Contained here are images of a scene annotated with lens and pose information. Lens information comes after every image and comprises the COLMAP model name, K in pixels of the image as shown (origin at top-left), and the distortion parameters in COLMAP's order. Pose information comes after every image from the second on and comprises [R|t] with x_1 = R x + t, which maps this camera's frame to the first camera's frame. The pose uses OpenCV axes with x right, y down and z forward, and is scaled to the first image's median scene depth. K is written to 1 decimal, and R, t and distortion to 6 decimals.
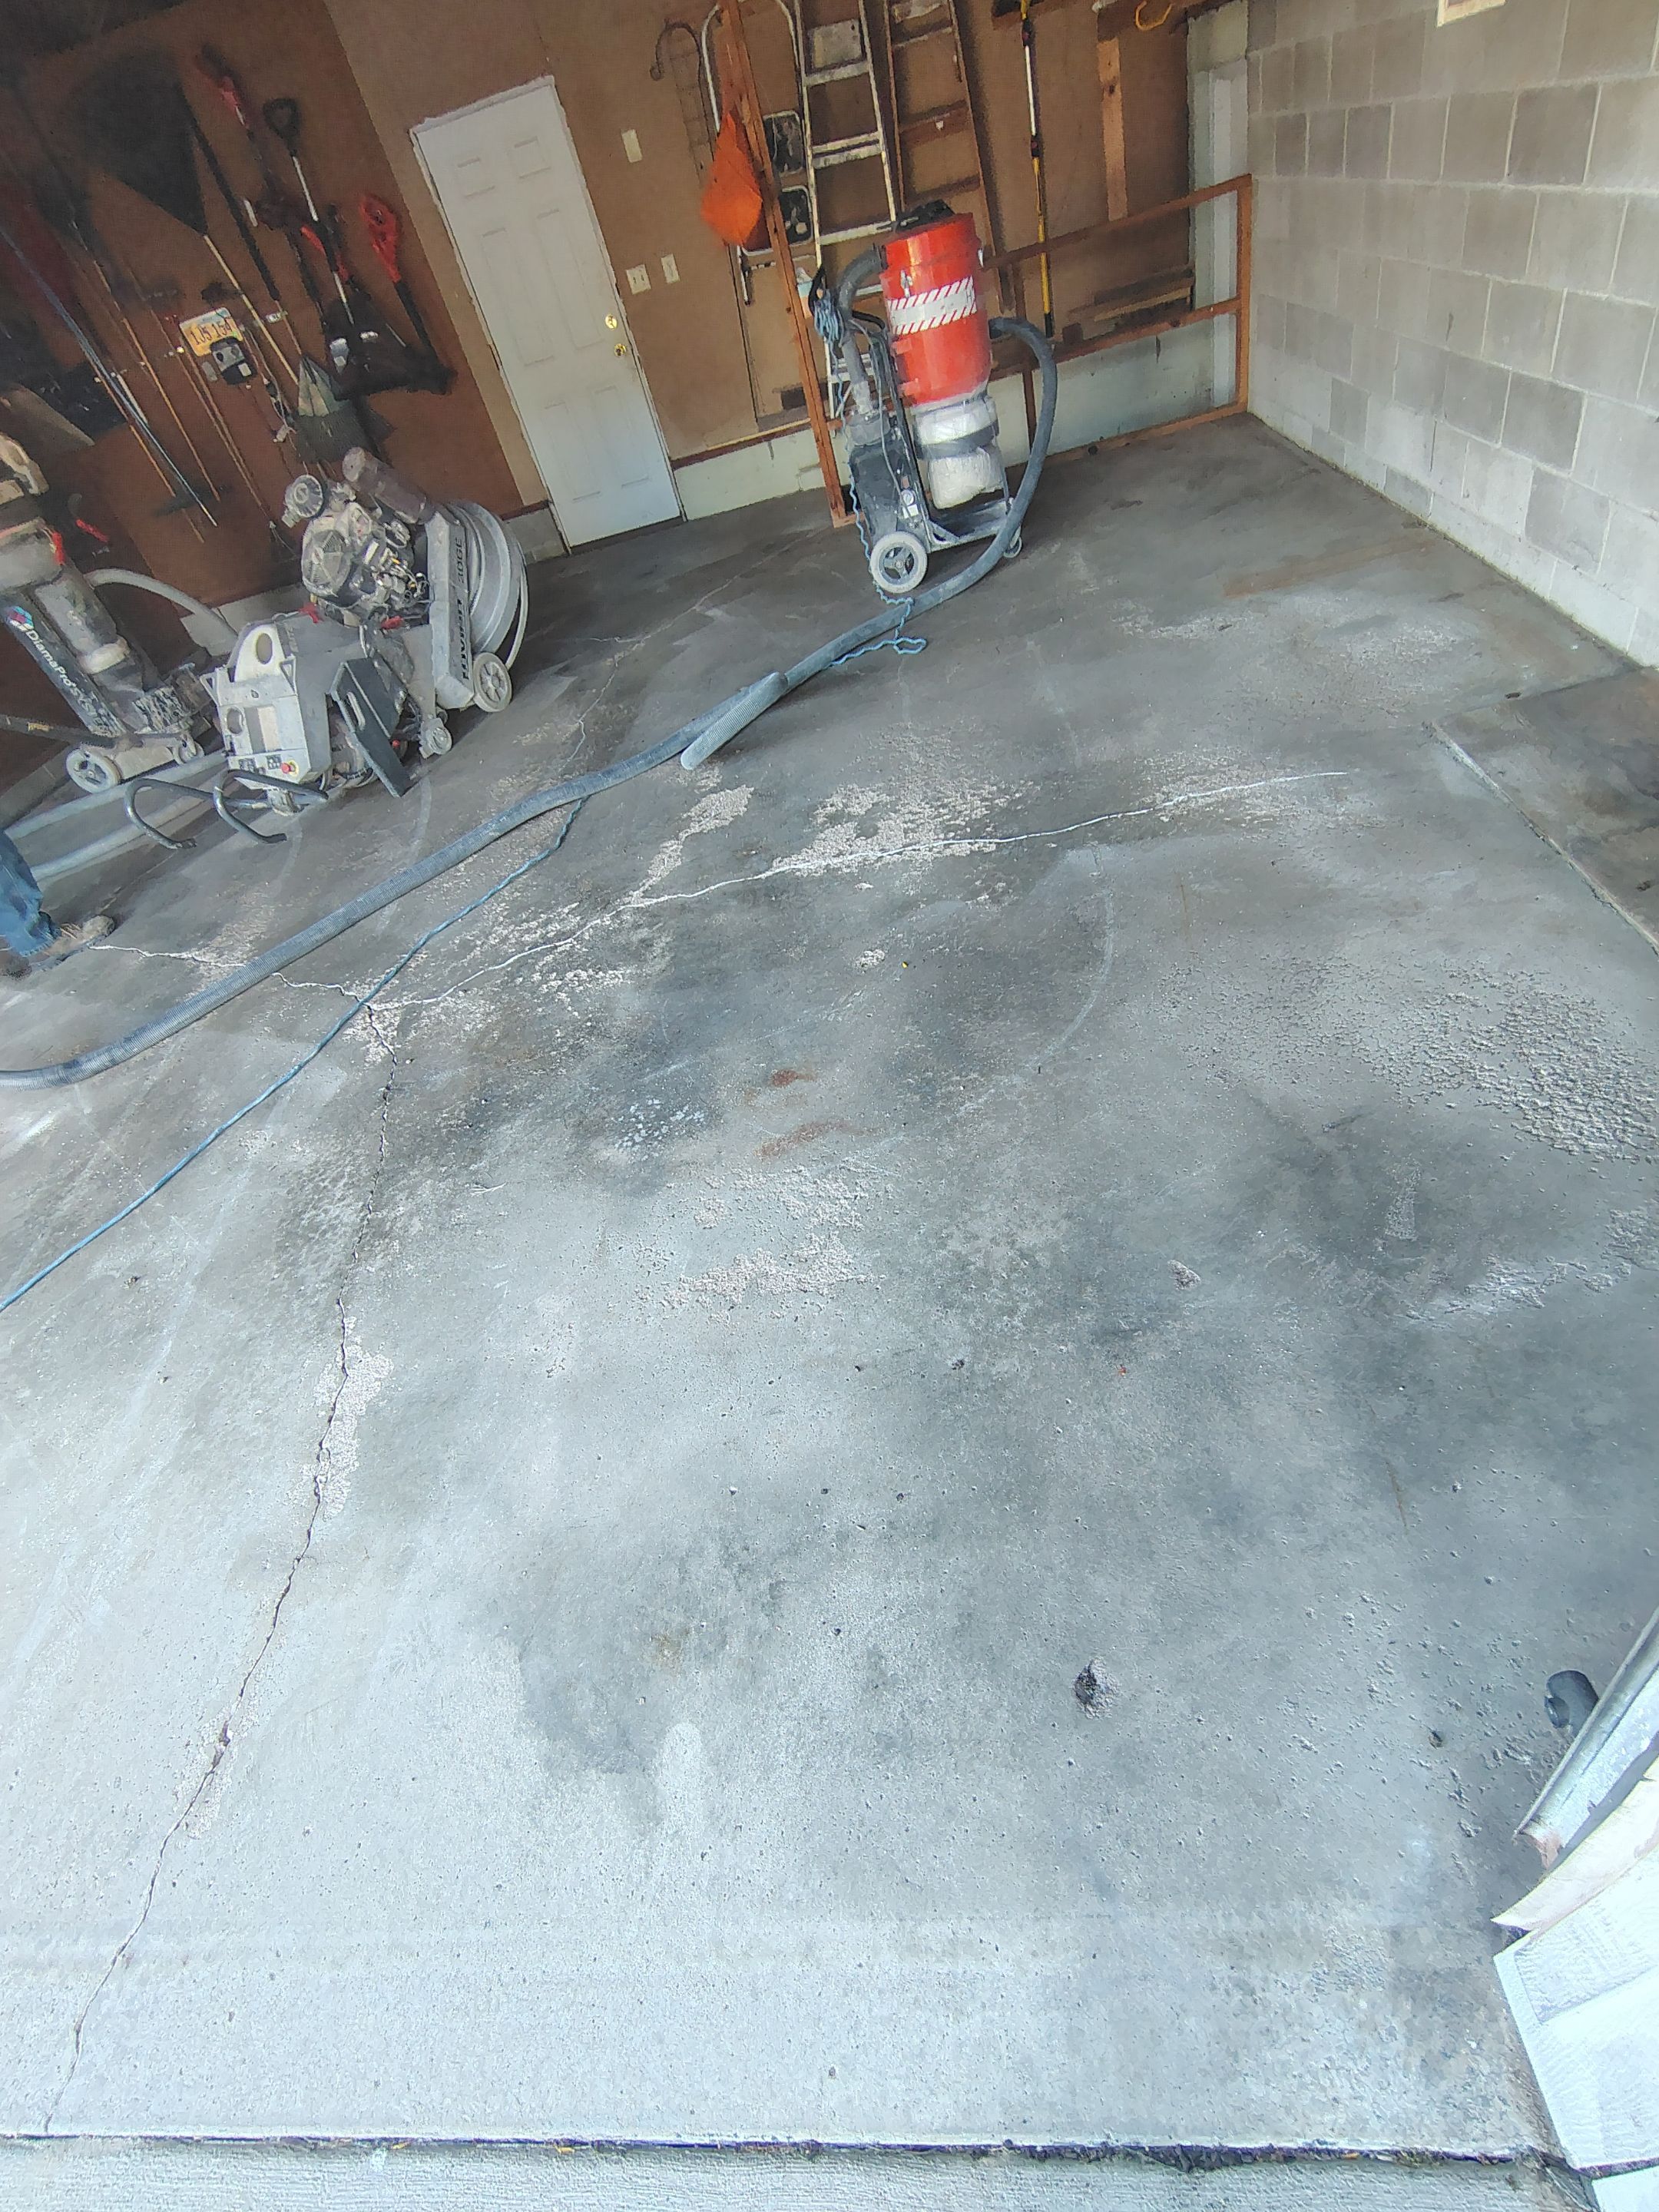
lens RADIAL K [[1031.8, 0, 813.5], [0, 1031.8, 1099.5], [0, 0, 1]] dist [-0.012223, 0.005888]
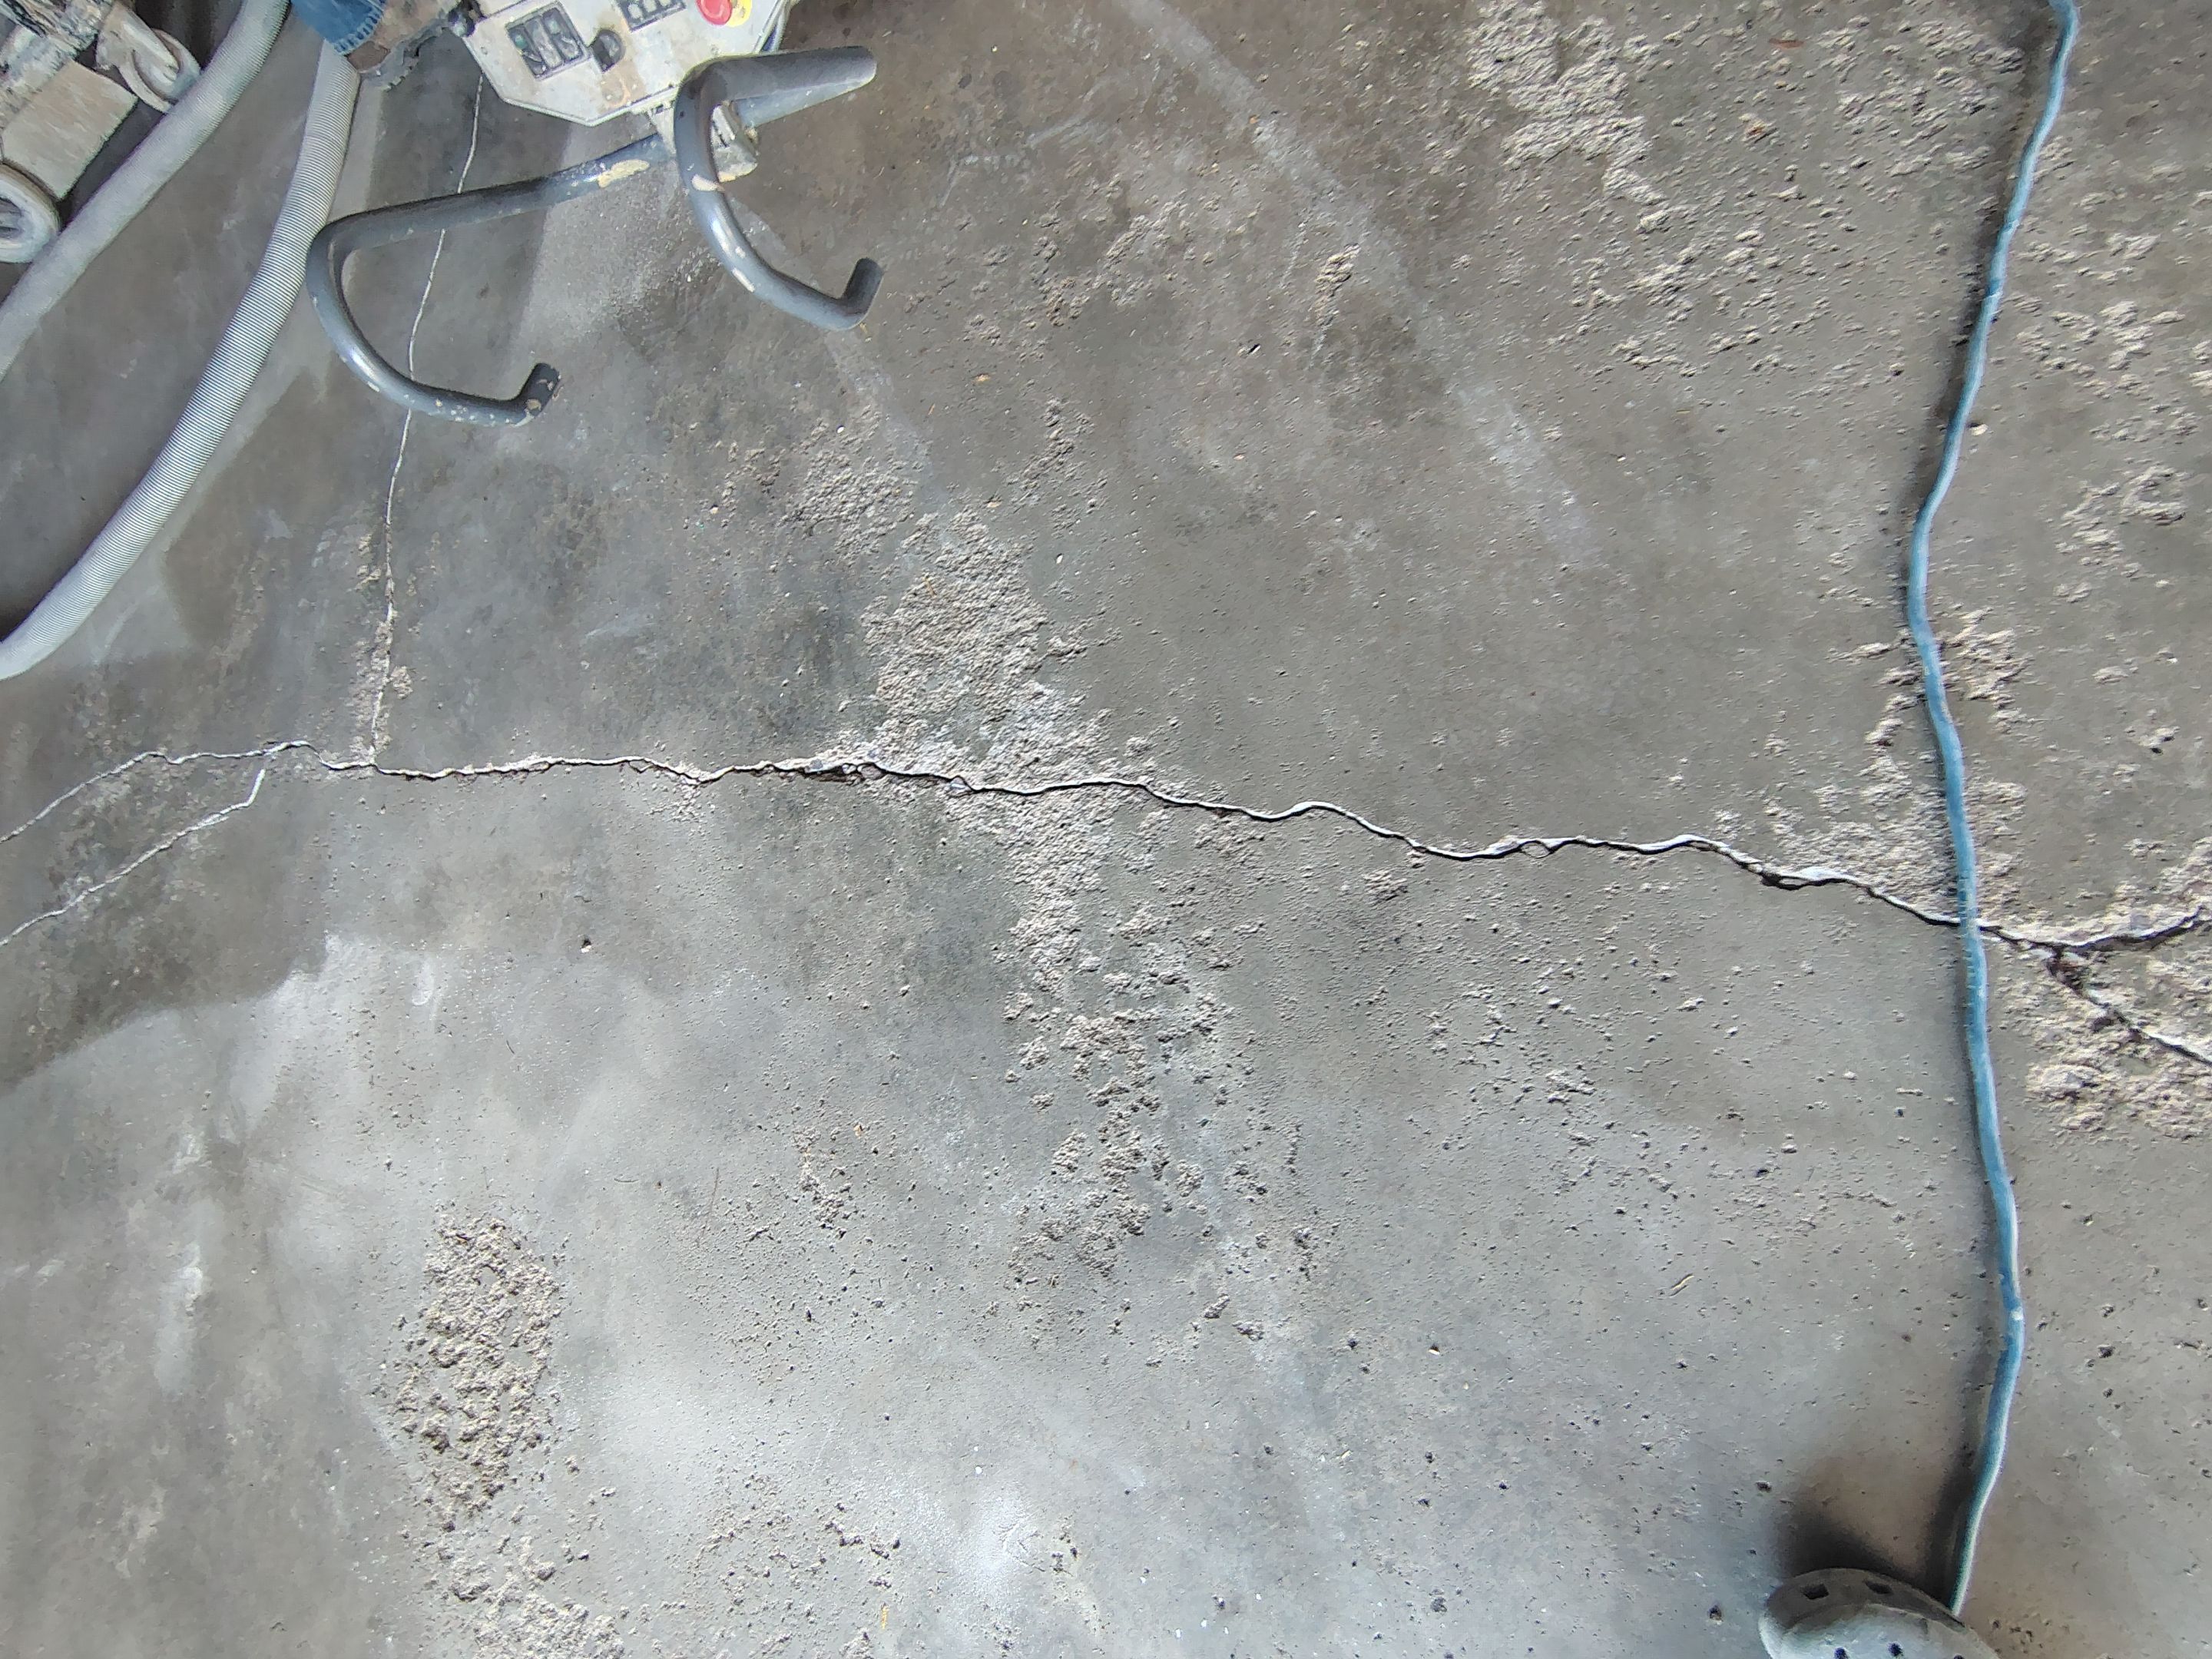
lens RADIAL K [[1031.8, 0, 1114.1], [0, 1031.8, 824.0], [0, 0, 1]] dist [-0.012223, 0.005888]
pose [[0.936365, -0.349580, -0.031835, -0.936594], [0.318162, 0.806884, 0.497705, -0.475982], [-0.148301, -0.476163, 0.866762, 1.207609]]
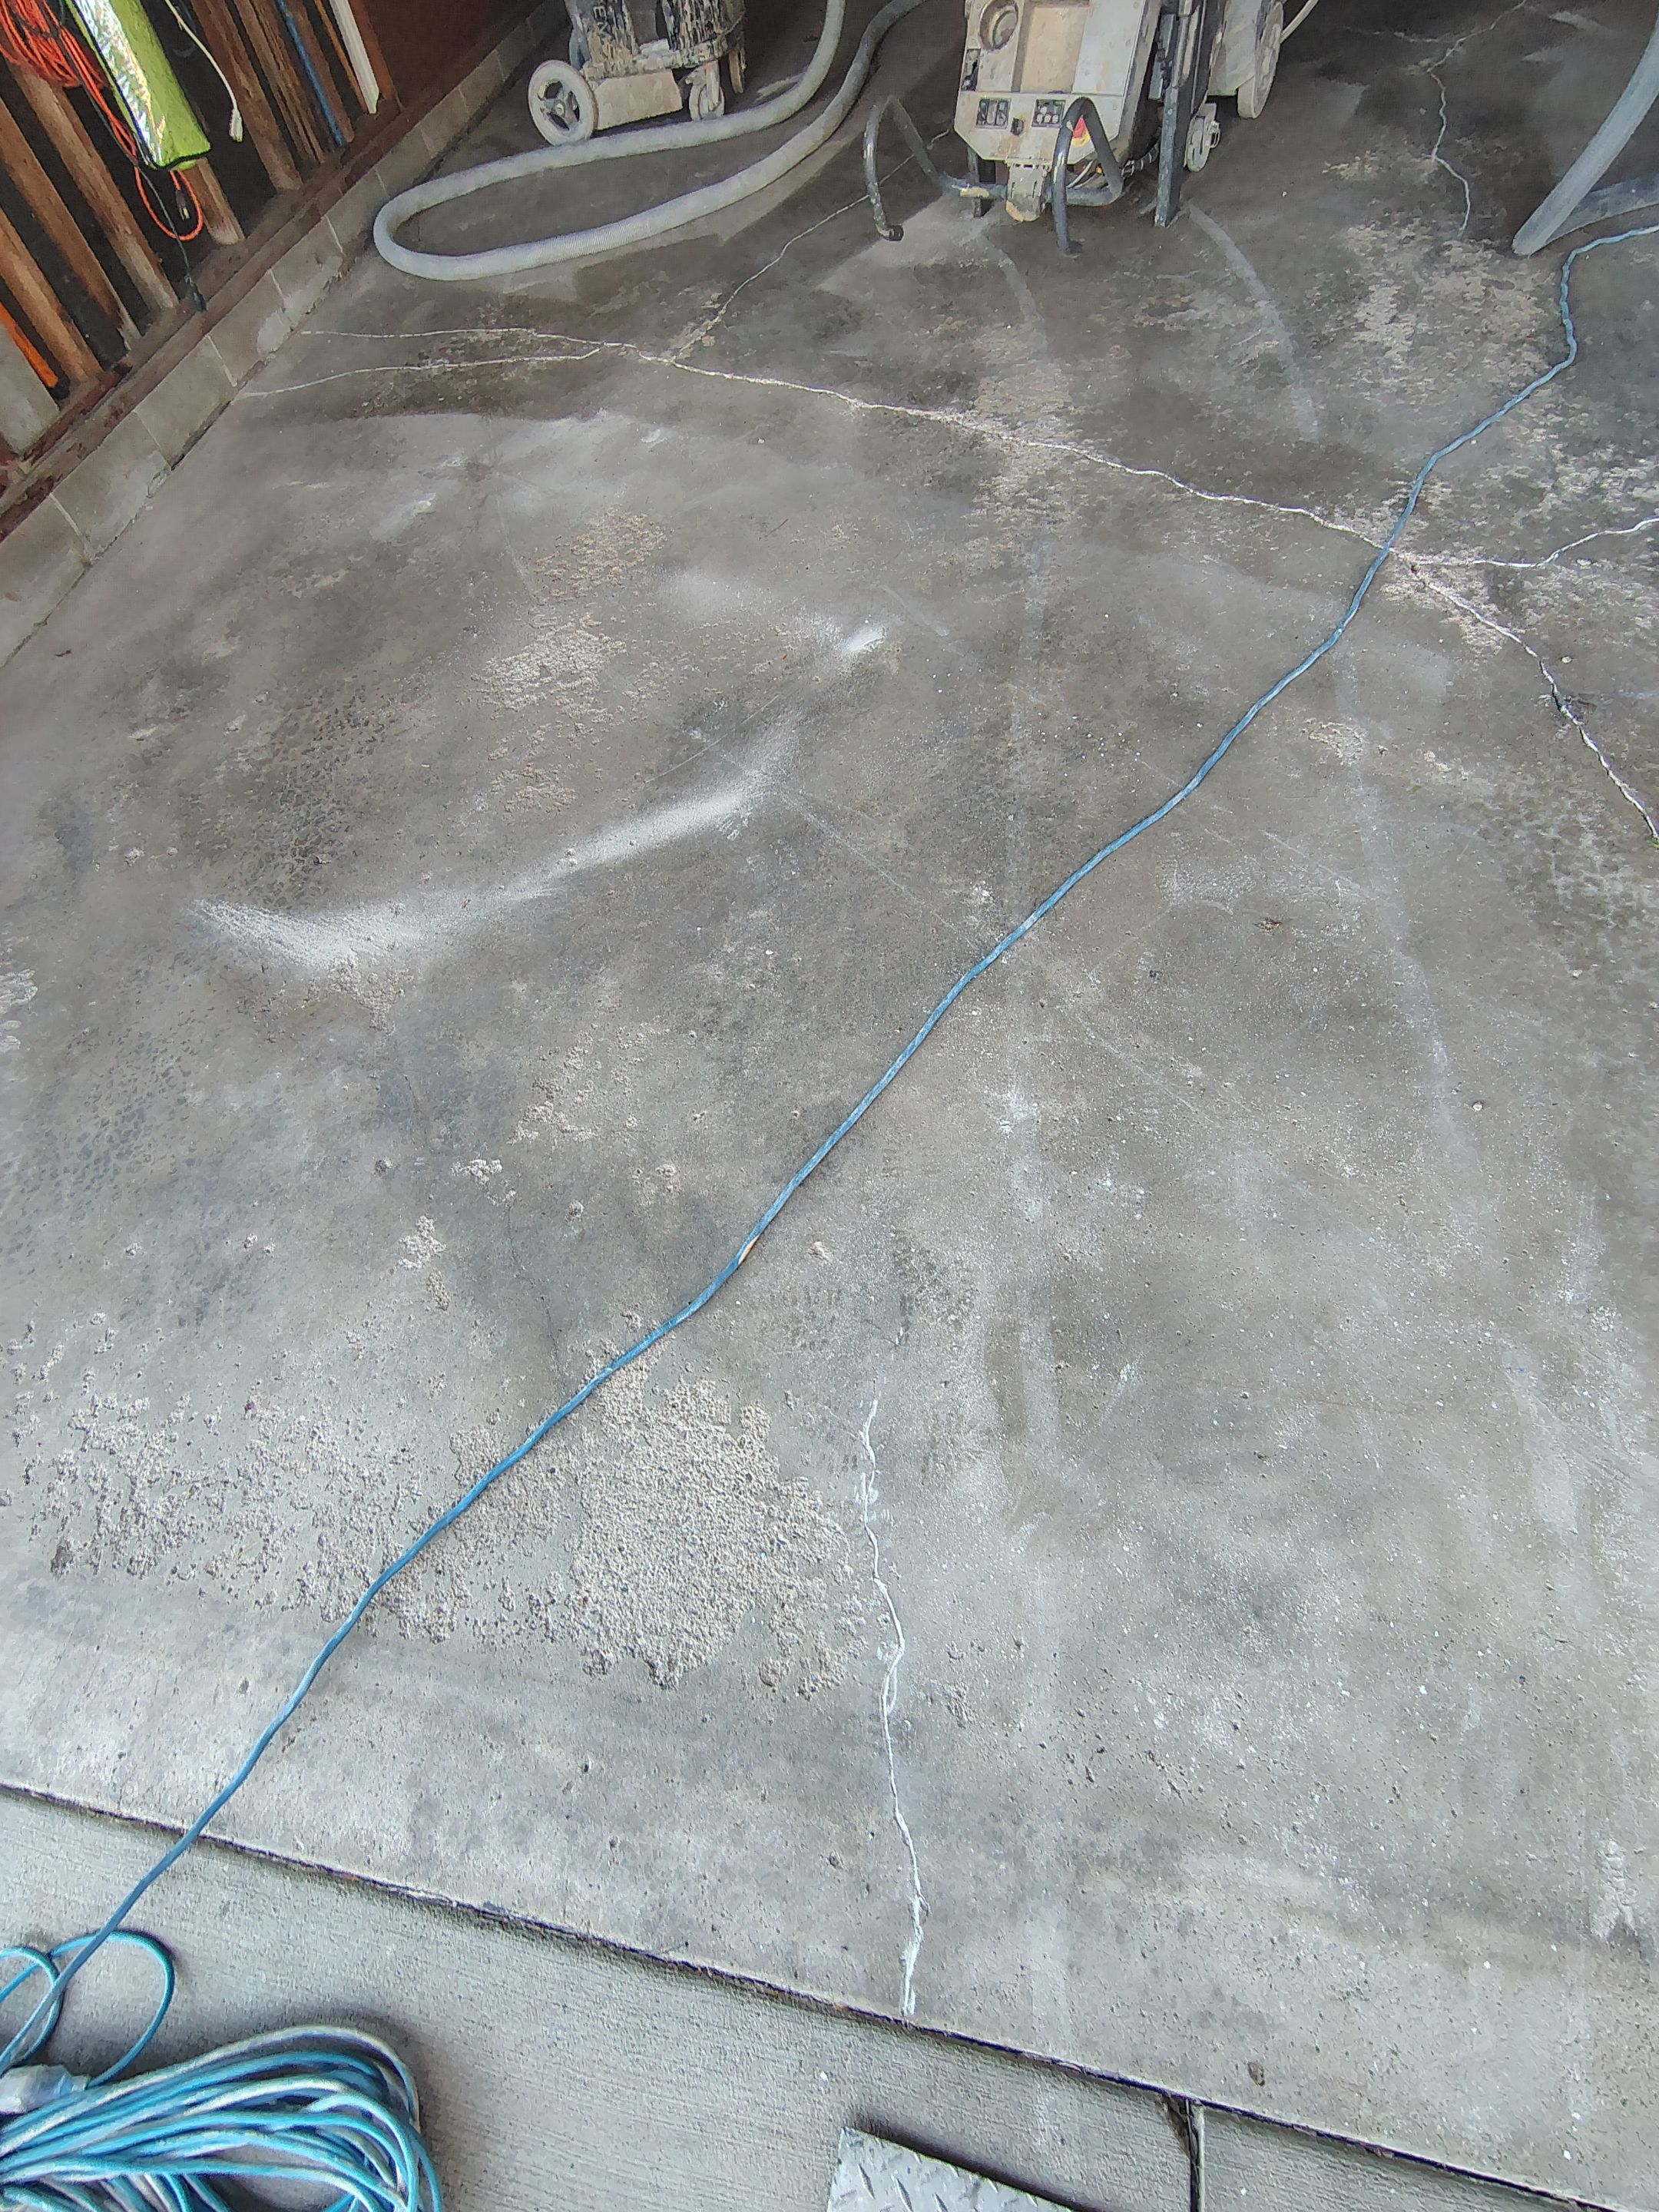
lens RADIAL K [[980.3, 0, 829.5], [0, 980.3, 1106.0], [0, 0, 1]] dist [-0.006831, 0.001505]
pose [[0.979017, 0.201531, 0.030176, -1.096955], [-0.200054, 0.922355, 0.330513, 0.153667], [0.038775, -0.329615, 0.943319, 0.401914]]
